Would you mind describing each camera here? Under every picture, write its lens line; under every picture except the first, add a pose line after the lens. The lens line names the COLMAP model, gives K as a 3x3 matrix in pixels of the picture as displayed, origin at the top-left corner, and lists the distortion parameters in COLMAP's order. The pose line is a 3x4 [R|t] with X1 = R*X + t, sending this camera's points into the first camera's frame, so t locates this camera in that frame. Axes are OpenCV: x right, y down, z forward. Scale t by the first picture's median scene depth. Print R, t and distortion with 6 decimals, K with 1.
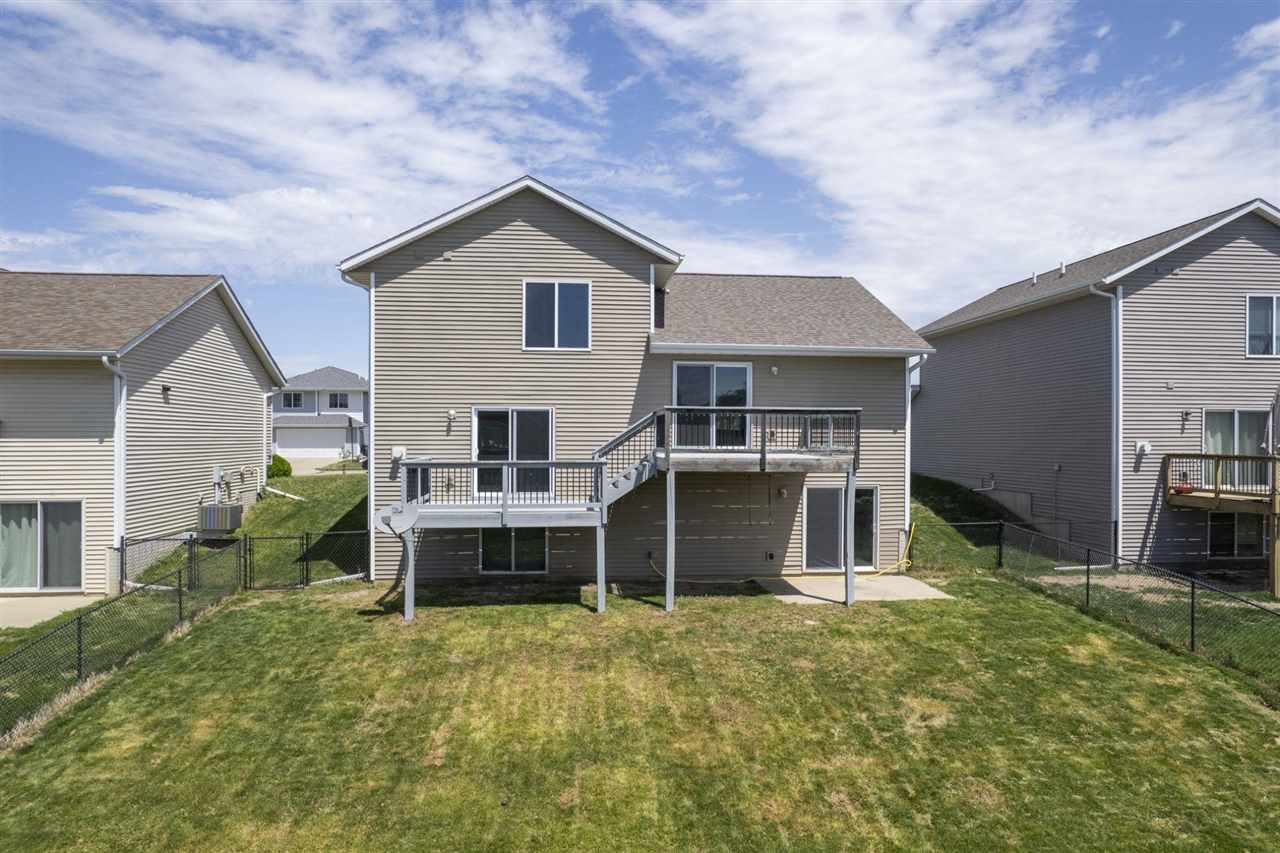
lens RADIAL K [[824.9, 0, 638.3], [0, 824.9, 437.9], [0, 0, 1]] dist [-0.067182, 0.059045]
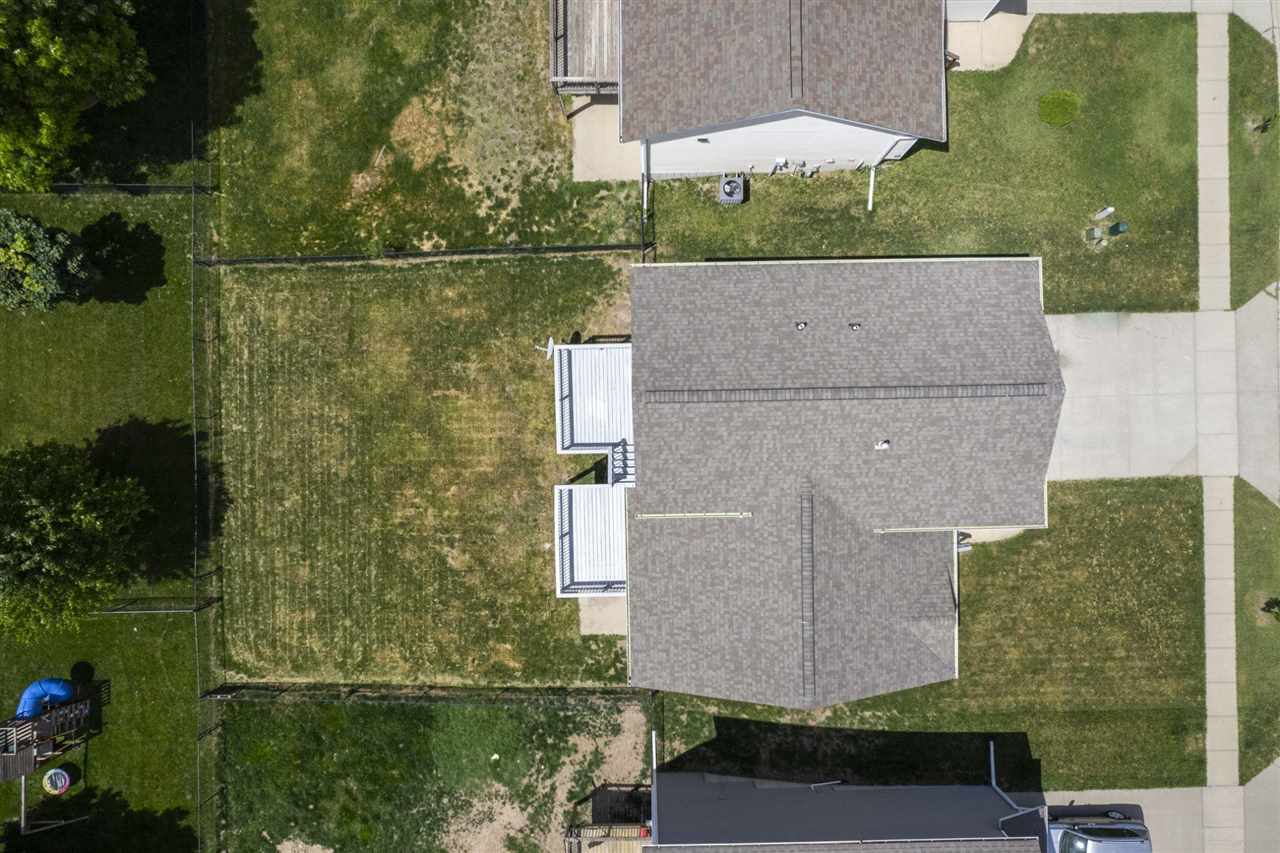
lens RADIAL K [[824.9, 0, 638.3], [0, 824.9, 437.9], [0, 0, 1]] dist [-0.067182, 0.059045]
pose [[-0.073616, 0.997286, 0.001413, -0.074608], [0.014439, -0.000351, 0.999896, -1.554267], [0.997182, 0.073628, -0.014374, 1.012745]]
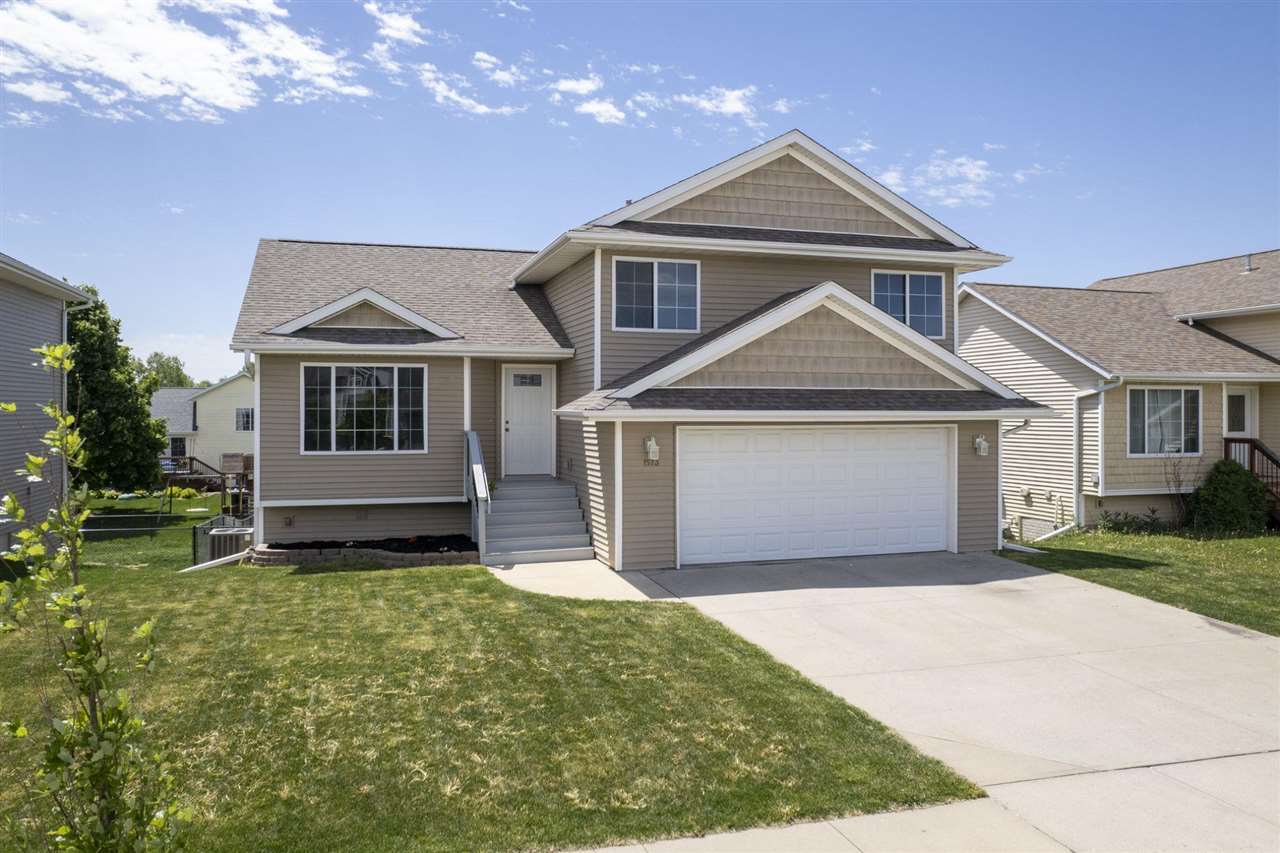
lens RADIAL K [[944.0, 0, 631.5], [0, 944.0, 412.2], [0, 0, 1]] dist [-0.053237, 0.004476]
pose [[-0.980701, -0.003084, -0.195489, 0.123478], [-0.002643, 0.999993, -0.002514, -0.049359], [0.195495, -0.001949, -0.980703, 2.449502]]
